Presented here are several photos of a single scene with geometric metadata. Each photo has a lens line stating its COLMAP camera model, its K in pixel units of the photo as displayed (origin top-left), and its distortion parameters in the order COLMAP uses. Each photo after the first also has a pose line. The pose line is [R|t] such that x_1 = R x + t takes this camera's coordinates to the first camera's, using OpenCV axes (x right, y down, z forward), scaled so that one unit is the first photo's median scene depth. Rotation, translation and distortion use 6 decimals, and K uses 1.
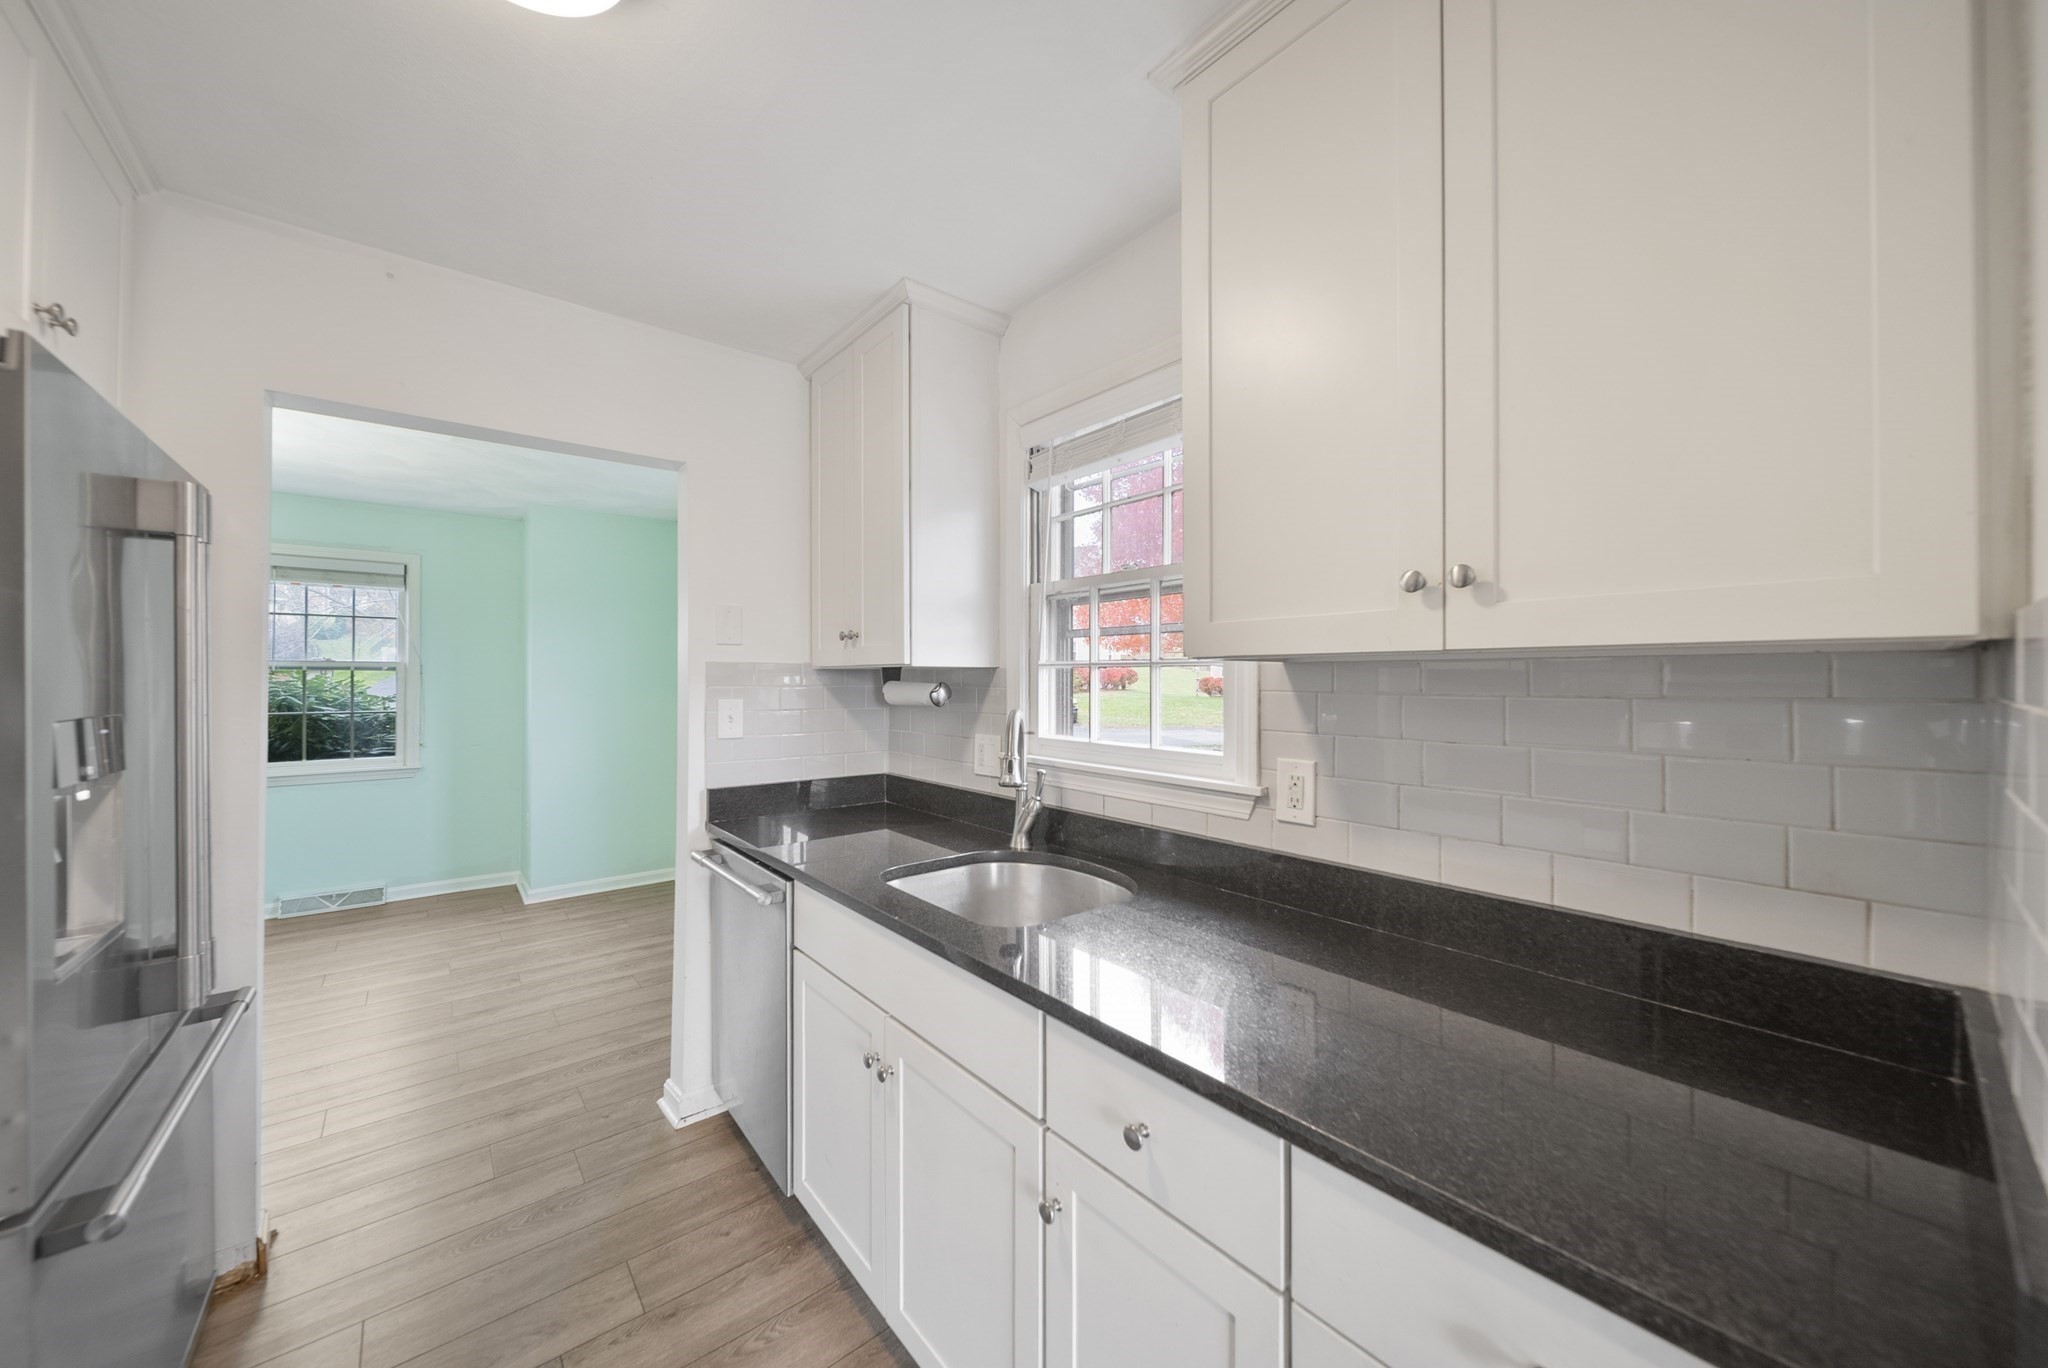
lens RADIAL K [[720.8, 0, 1029.3], [0, 720.8, 673.4], [0, 0, 1]] dist [-0.000468, -0.000450]
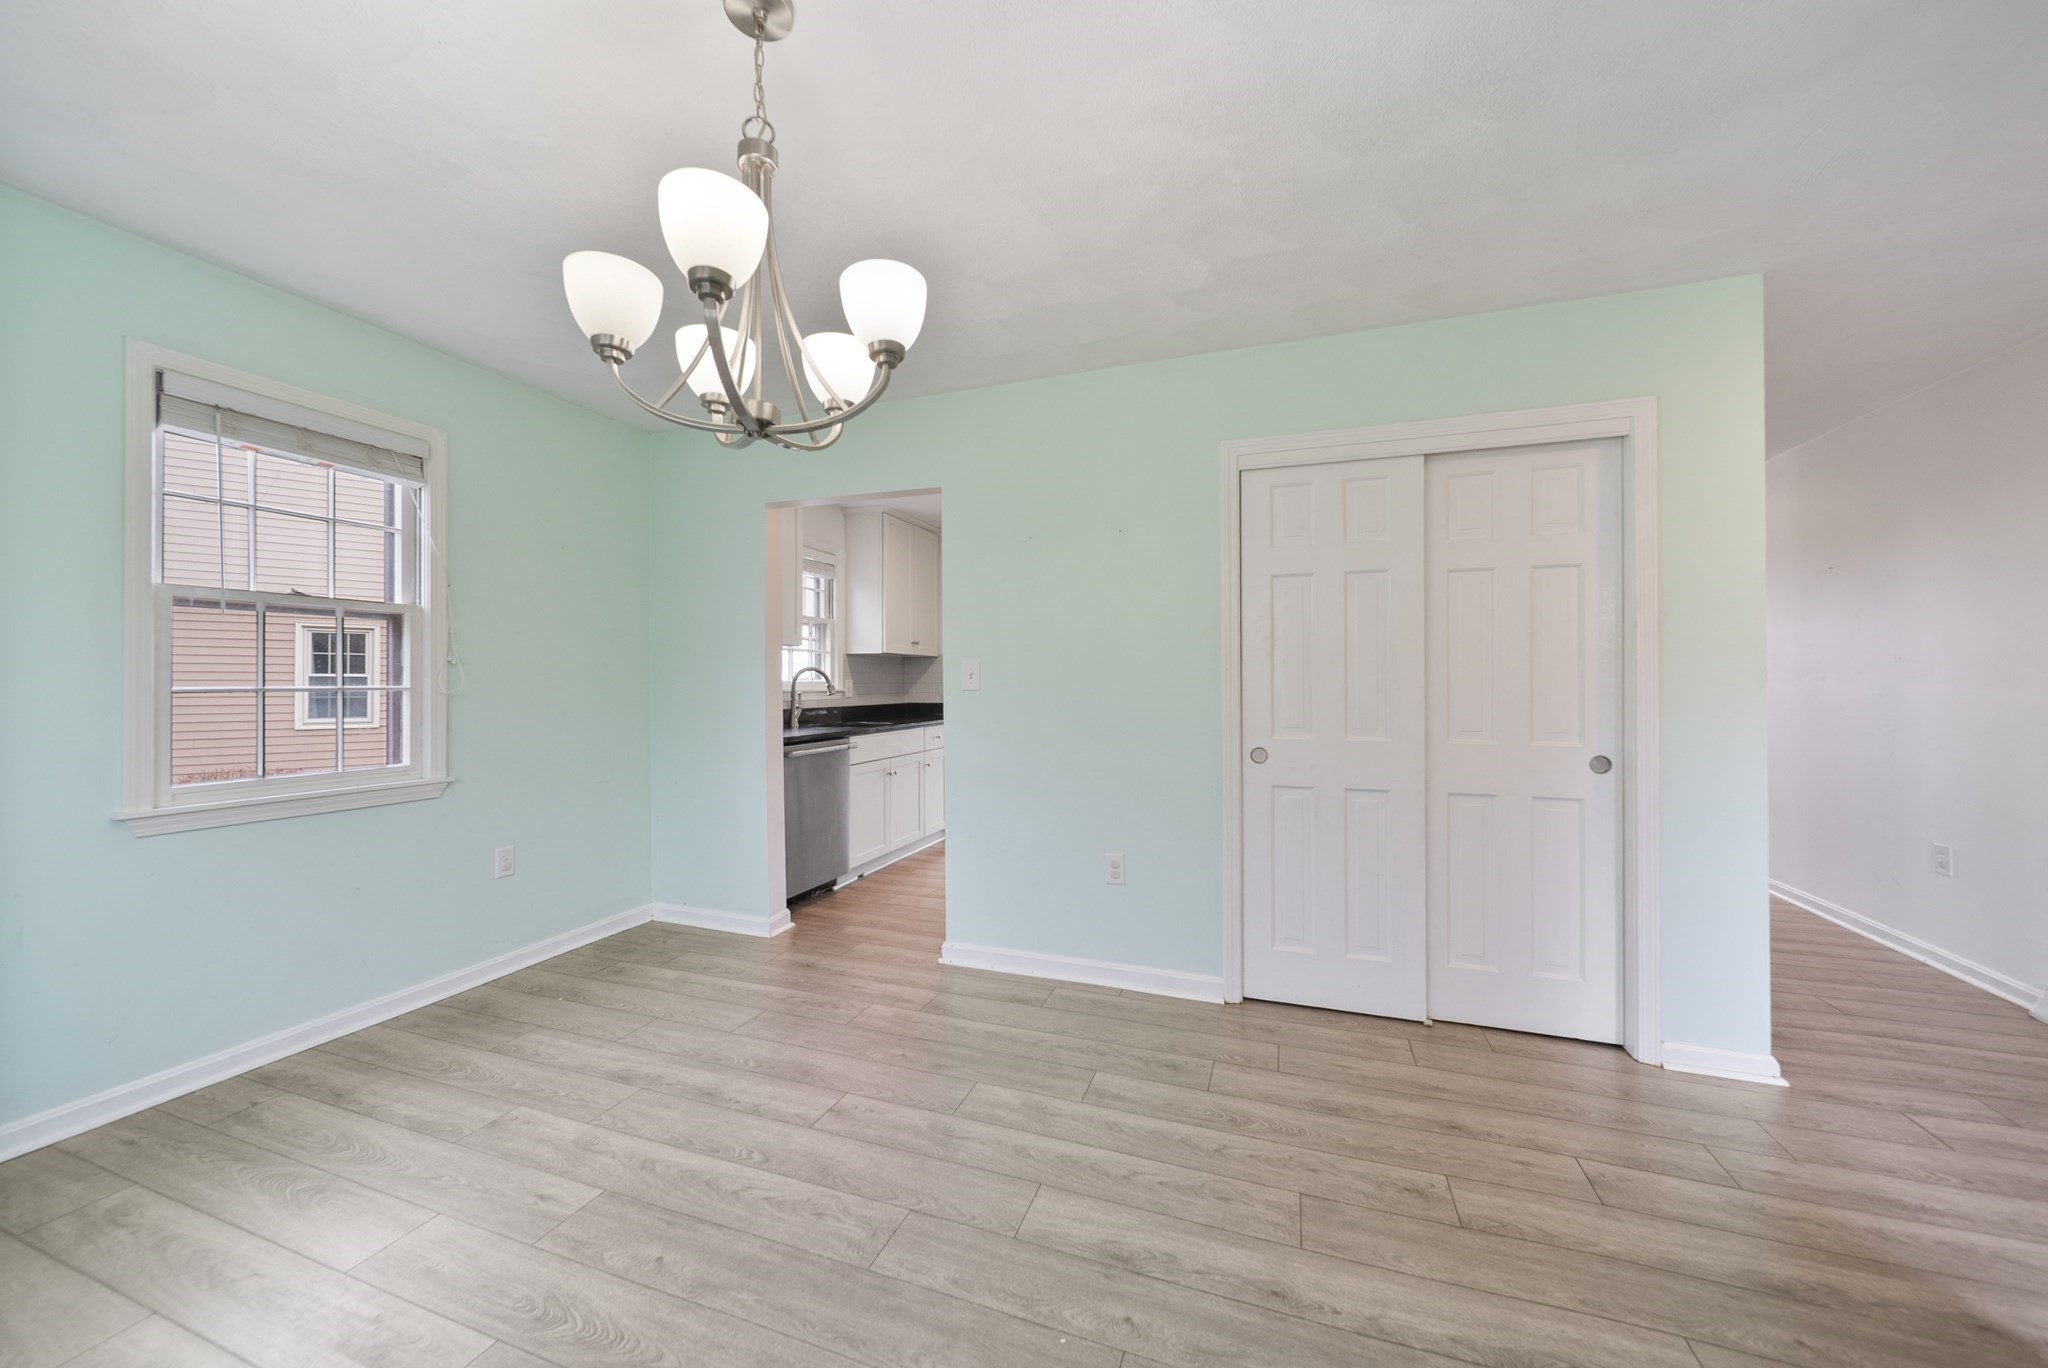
lens RADIAL K [[735.4, 0, 1022.0], [0, 735.4, 671.7], [0, 0, 1]] dist [-0.001648, -0.000301]
pose [[-0.503207, 0.012529, 0.864075, -2.101556], [-0.007423, 0.999795, -0.018820, 0.087623], [-0.864134, -0.015884, -0.503011, 1.344124]]
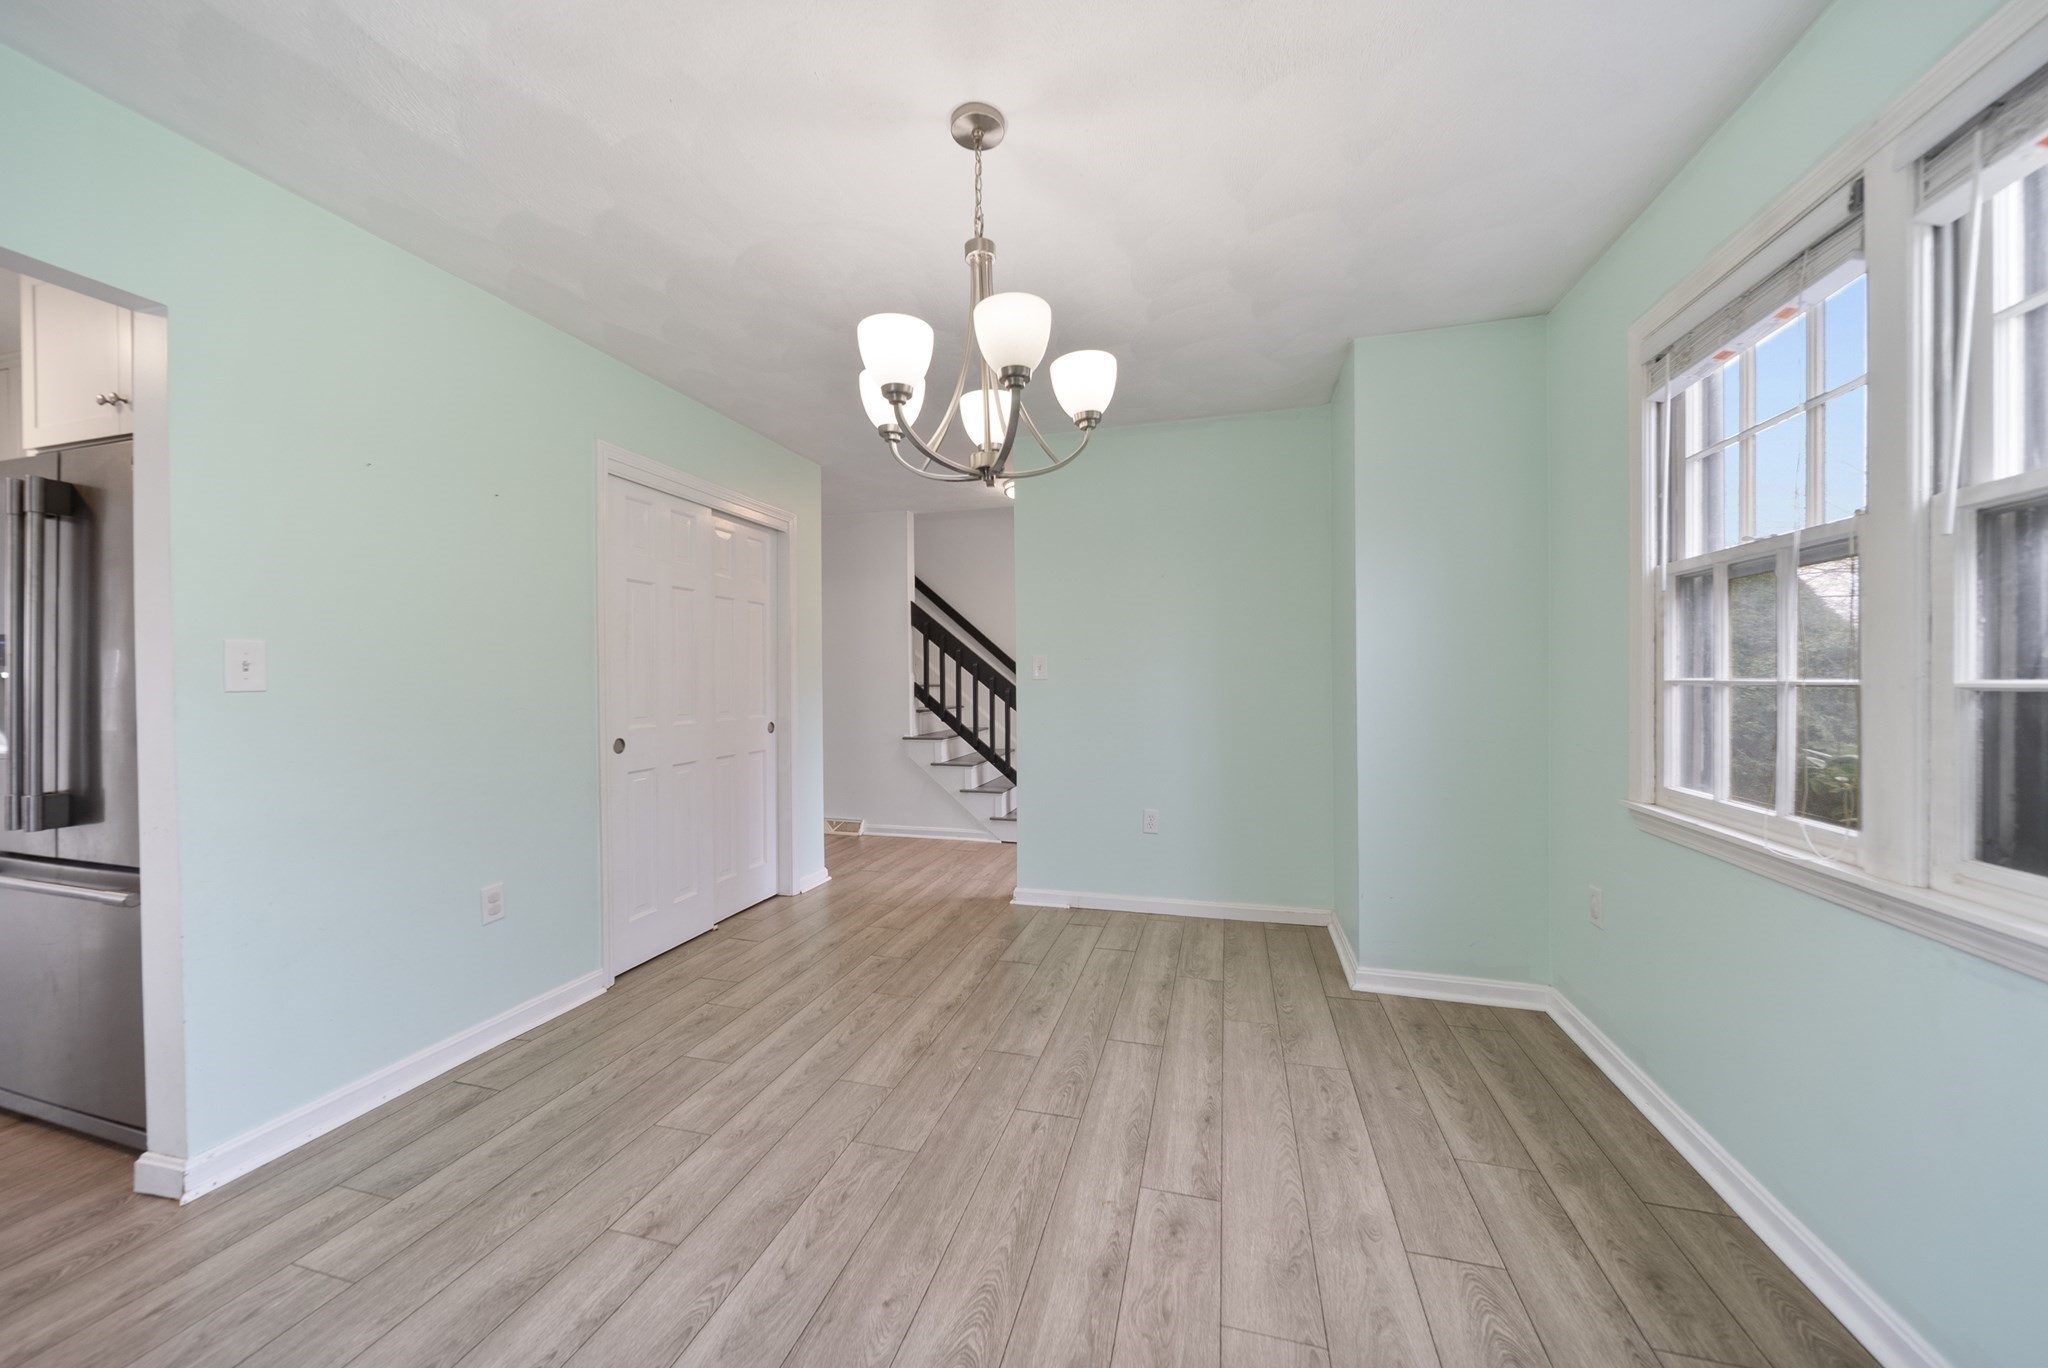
lens RADIAL K [[729.3, 0, 1024.0], [0, 729.3, 684.0], [0, 0, 1]] dist [-0.000604, -0.001252]
pose [[-0.824247, 0.008730, -0.566163, -1.112281], [0.010108, 0.999949, 0.000703, 0.097377], [0.566140, -0.005143, -0.824293, 1.848899]]
